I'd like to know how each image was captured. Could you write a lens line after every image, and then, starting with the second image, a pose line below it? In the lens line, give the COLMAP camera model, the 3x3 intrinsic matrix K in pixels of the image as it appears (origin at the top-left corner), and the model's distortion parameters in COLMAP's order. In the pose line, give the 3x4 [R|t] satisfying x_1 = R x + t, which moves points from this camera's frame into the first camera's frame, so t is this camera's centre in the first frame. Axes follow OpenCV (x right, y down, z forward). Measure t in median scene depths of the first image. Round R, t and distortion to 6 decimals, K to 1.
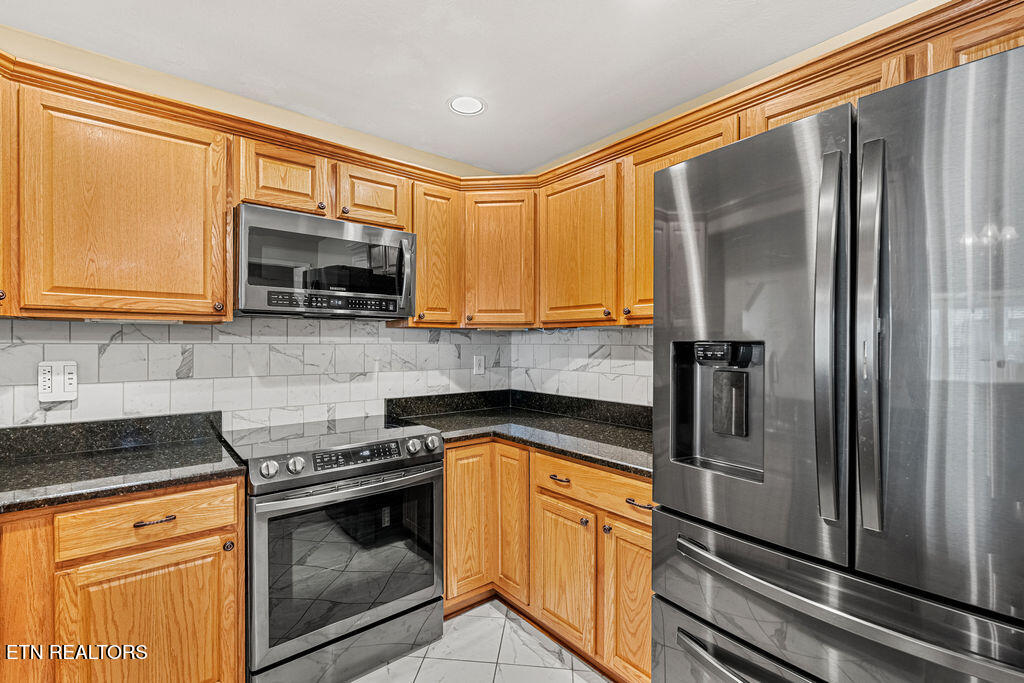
lens RADIAL K [[452.3, 0, 497.6], [0, 452.3, 340.8], [0, 0, 1]] dist [-0.002736, -0.000245]
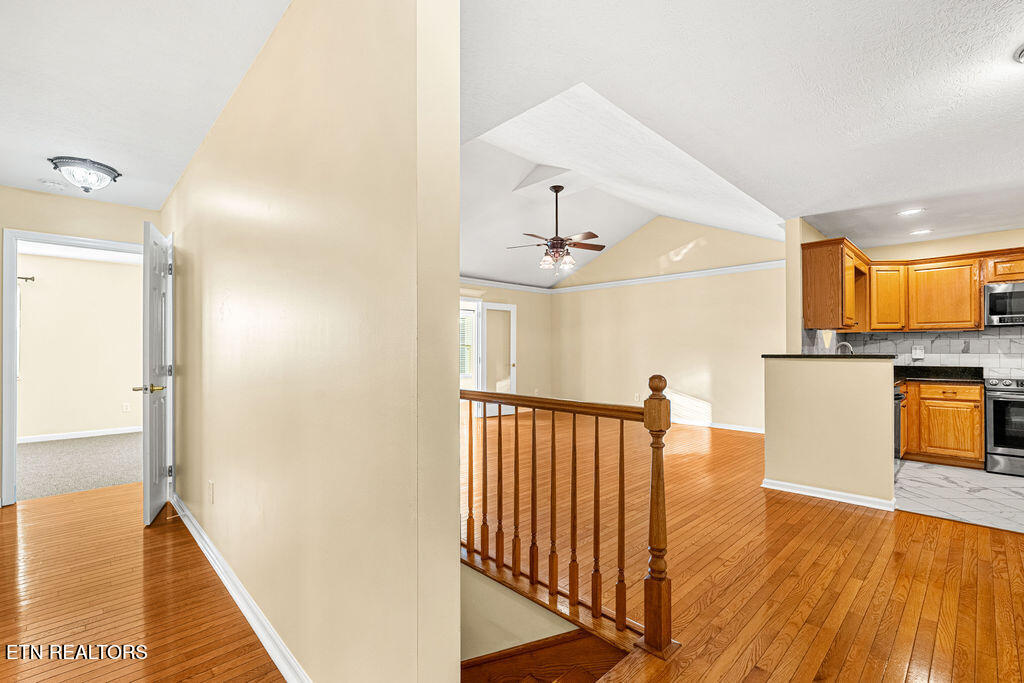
lens RADIAL K [[452.3, 0, 517.5], [0, 452.3, 347.0], [0, 0, 1]] dist [-0.002736, -0.000245]
pose [[0.105617, -0.007213, -0.994381, 1.723717], [0.004483, 0.999967, -0.006778, 0.061093], [0.994397, -0.003742, 0.105645, -1.957931]]
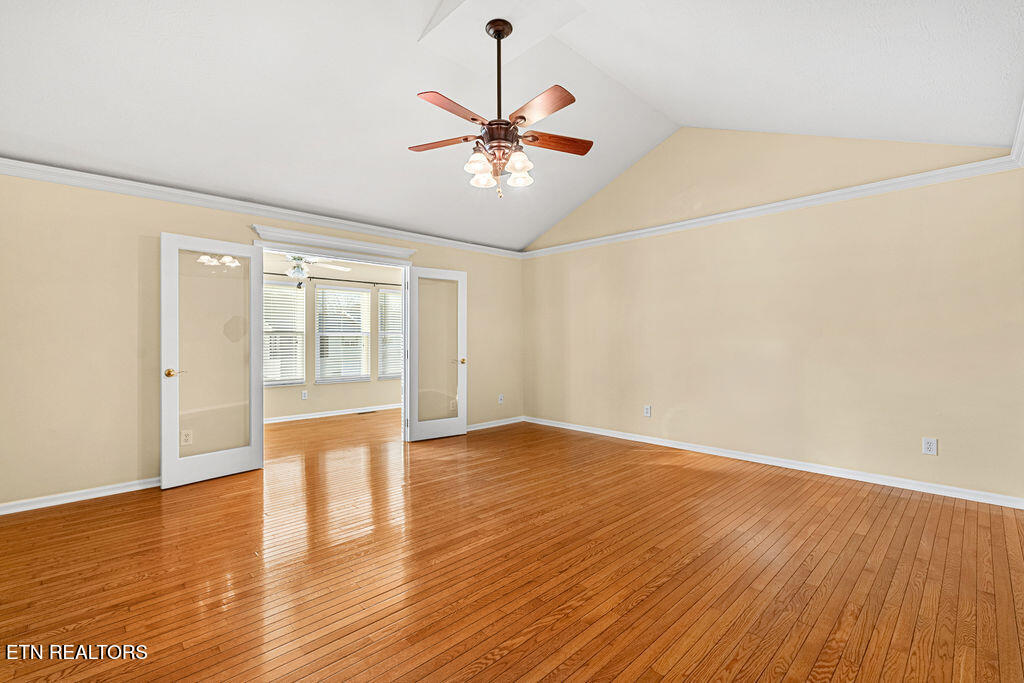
lens RADIAL K [[452.3, 0, 514.3], [0, 452.3, 337.7], [0, 0, 1]] dist [-0.002736, -0.000245]
pose [[0.097463, -0.006234, -0.995220, 0.210146], [0.008050, 0.999953, -0.005475, 0.072054], [0.995207, -0.007477, 0.097508, -1.444345]]
